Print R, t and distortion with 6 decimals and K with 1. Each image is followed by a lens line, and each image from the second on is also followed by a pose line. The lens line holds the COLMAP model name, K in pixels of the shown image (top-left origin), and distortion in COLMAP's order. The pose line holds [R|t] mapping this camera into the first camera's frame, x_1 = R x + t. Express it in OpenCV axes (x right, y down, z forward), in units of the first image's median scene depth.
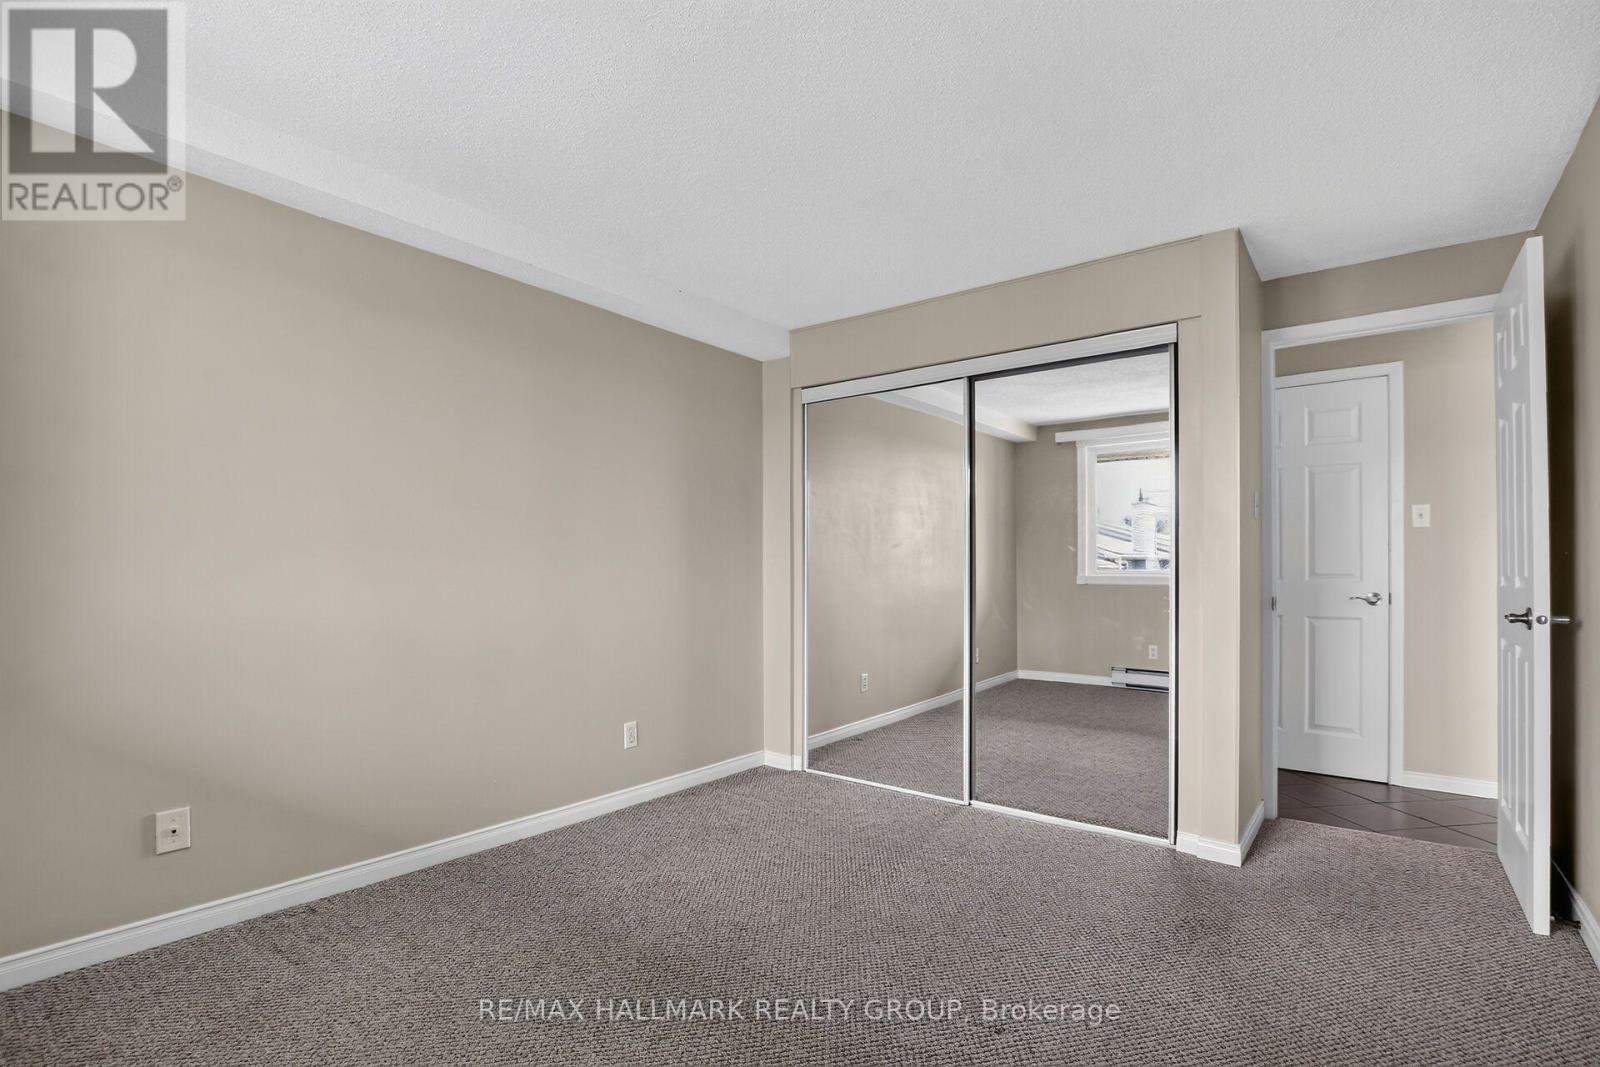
lens RADIAL K [[755.6, 0, 832.3], [0, 755.6, 583.3], [0, 0, 1]] dist [-0.001864, -0.000171]
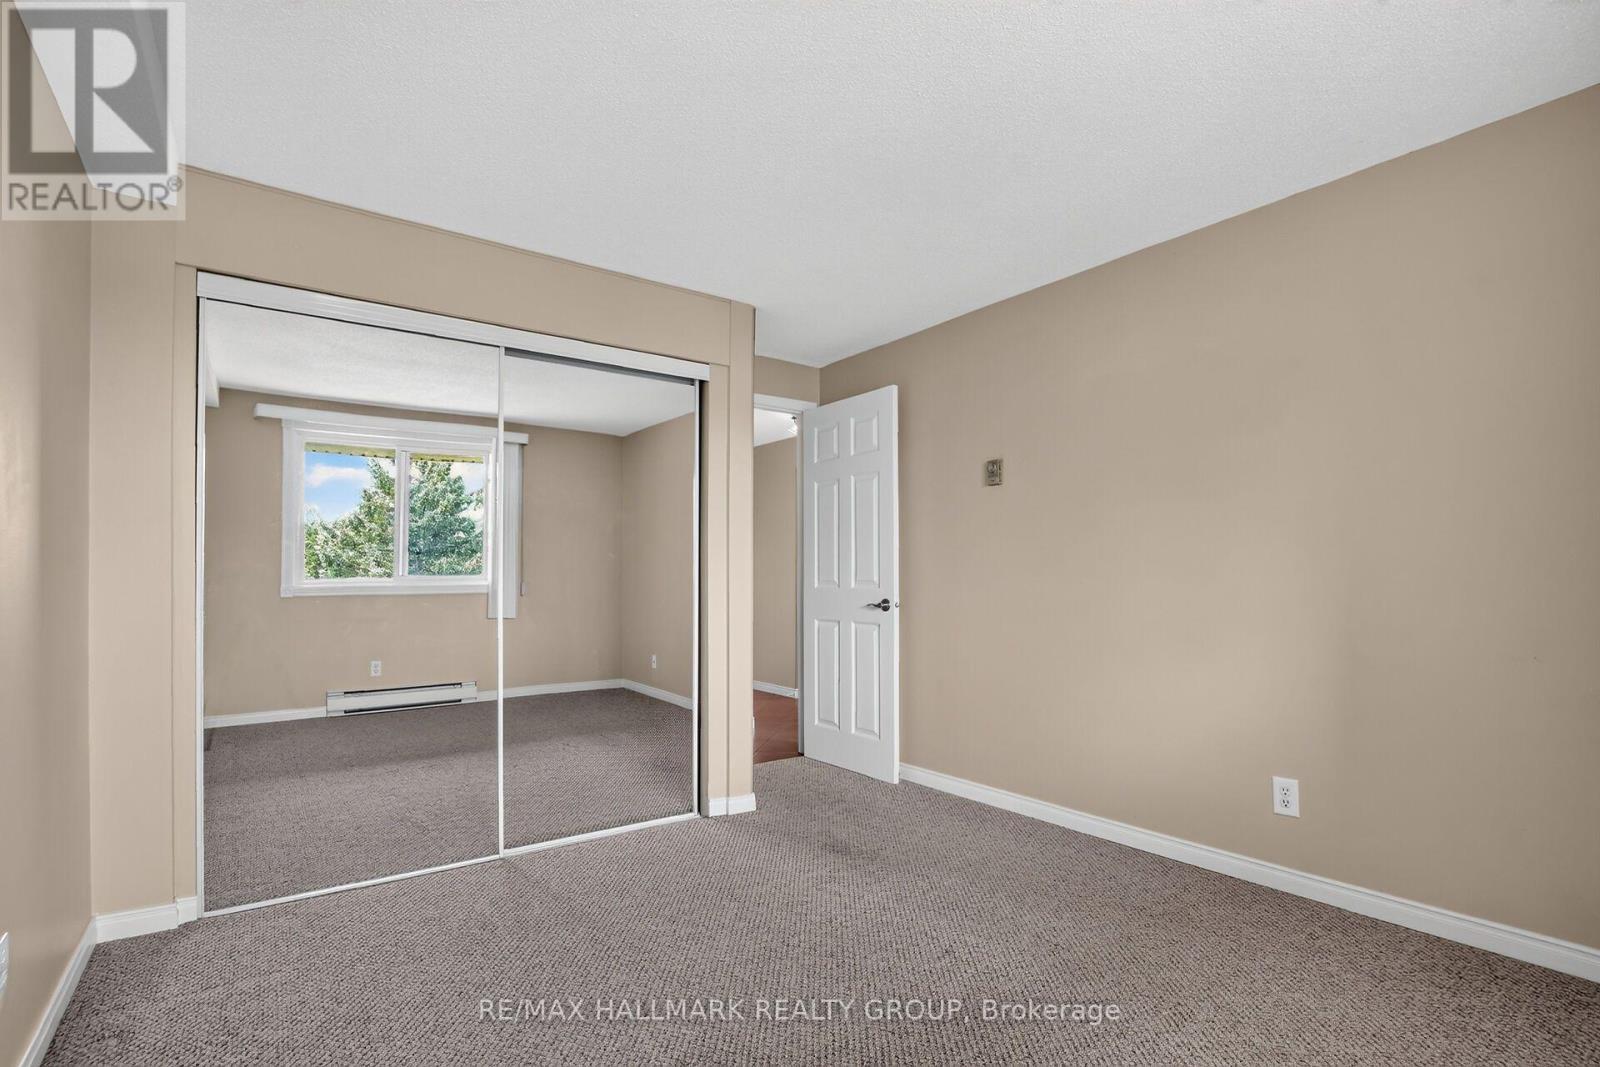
lens RADIAL K [[751.0, 0, 801.6], [0, 751.0, 573.2], [0, 0, 1]] dist [0.000638, 0.000180]
pose [[0.307776, 0.011482, 0.951389, -0.555752], [0.016410, 0.999714, -0.017373, 0.000373], [-0.951317, 0.020959, 0.307500, 0.462302]]
